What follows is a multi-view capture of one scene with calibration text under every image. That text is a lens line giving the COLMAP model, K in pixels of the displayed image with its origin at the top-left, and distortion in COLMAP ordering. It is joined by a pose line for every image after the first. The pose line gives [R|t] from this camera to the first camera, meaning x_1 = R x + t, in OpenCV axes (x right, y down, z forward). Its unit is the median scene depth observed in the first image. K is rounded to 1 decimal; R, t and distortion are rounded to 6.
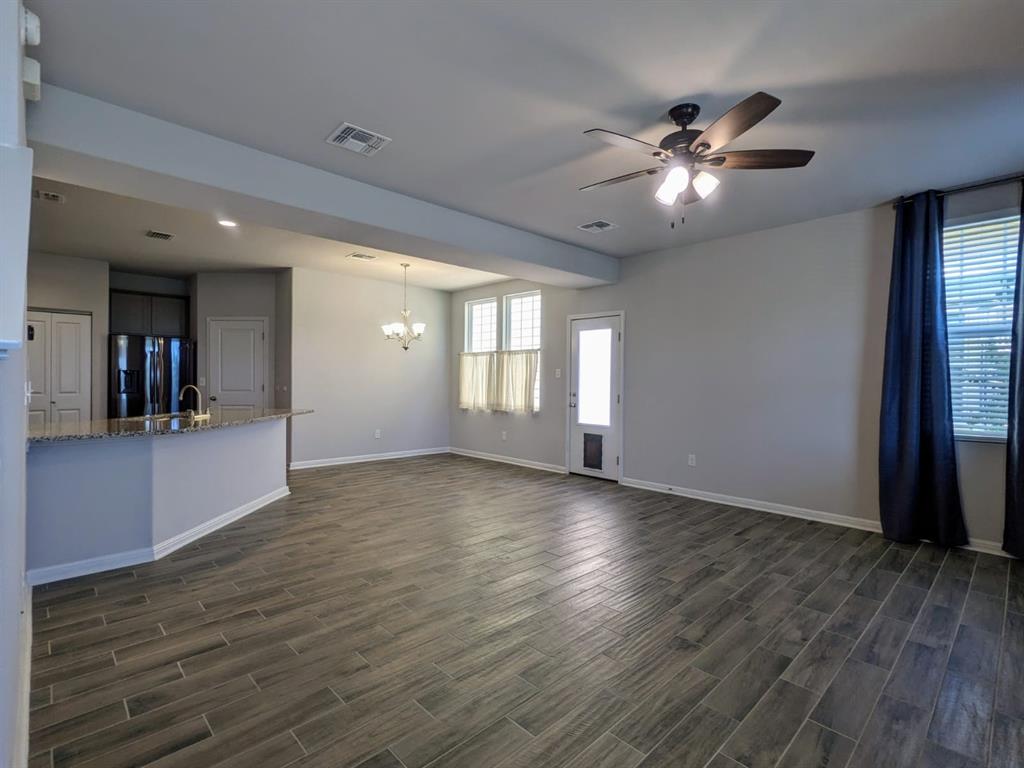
lens RADIAL K [[492.3, 0, 514.6], [0, 492.3, 382.3], [0, 0, 1]] dist [0.001951, -0.000145]
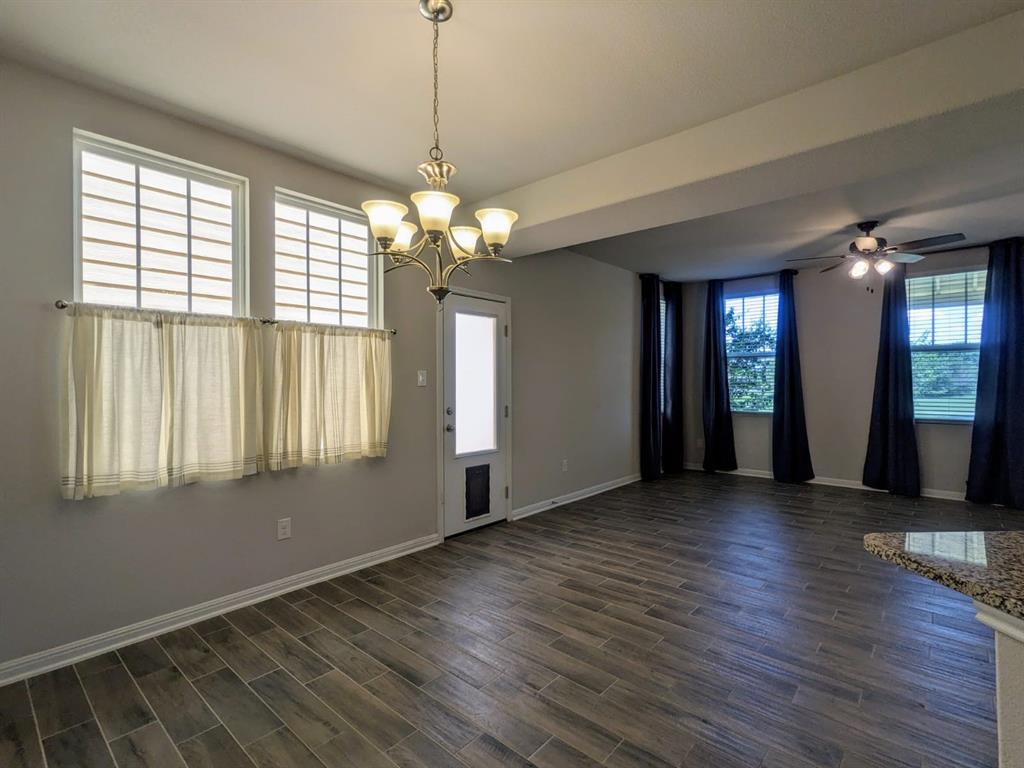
lens RADIAL K [[492.3, 0, 514.6], [0, 492.3, 382.3], [0, 0, 1]] dist [0.001951, -0.000145]
pose [[-0.074337, -0.010153, 0.997182, -0.552653], [0.009546, 0.999895, 0.010892, -0.019806], [-0.997187, 0.010329, -0.074232, 1.039392]]
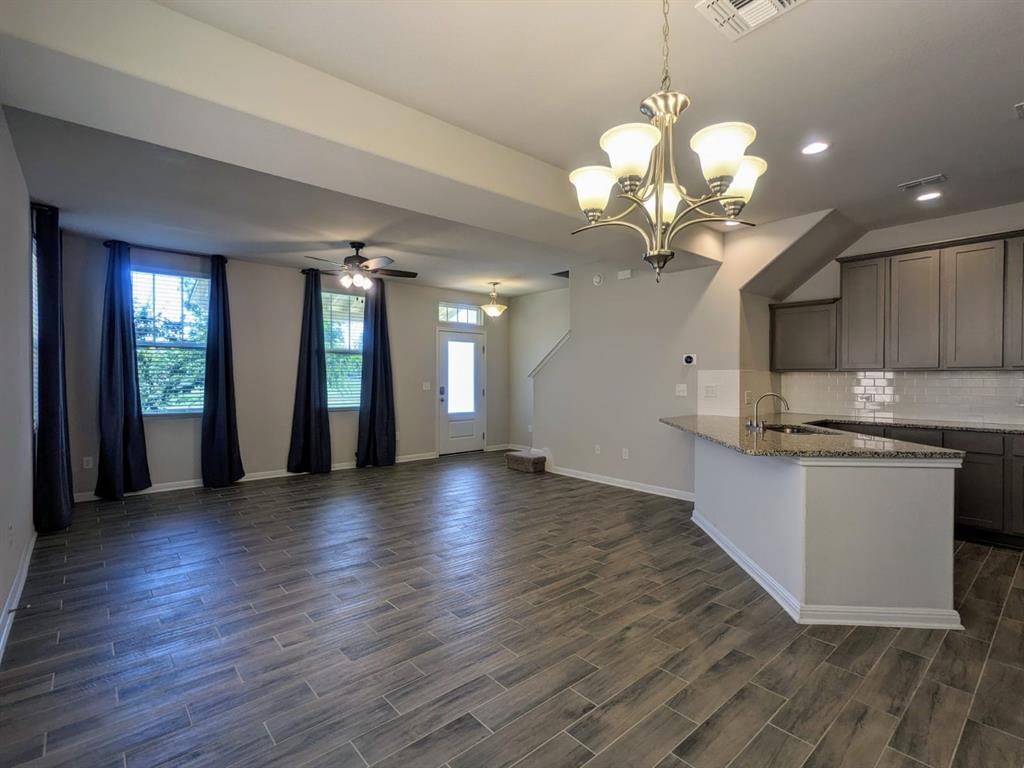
lens RADIAL K [[492.3, 0, 514.6], [0, 492.3, 382.3], [0, 0, 1]] dist [0.001951, -0.000145]
pose [[-0.998494, -0.012219, 0.053482, -0.176299], [-0.011508, 0.999842, 0.013578, -0.013983], [-0.053639, 0.012942, -0.998477, 1.317656]]
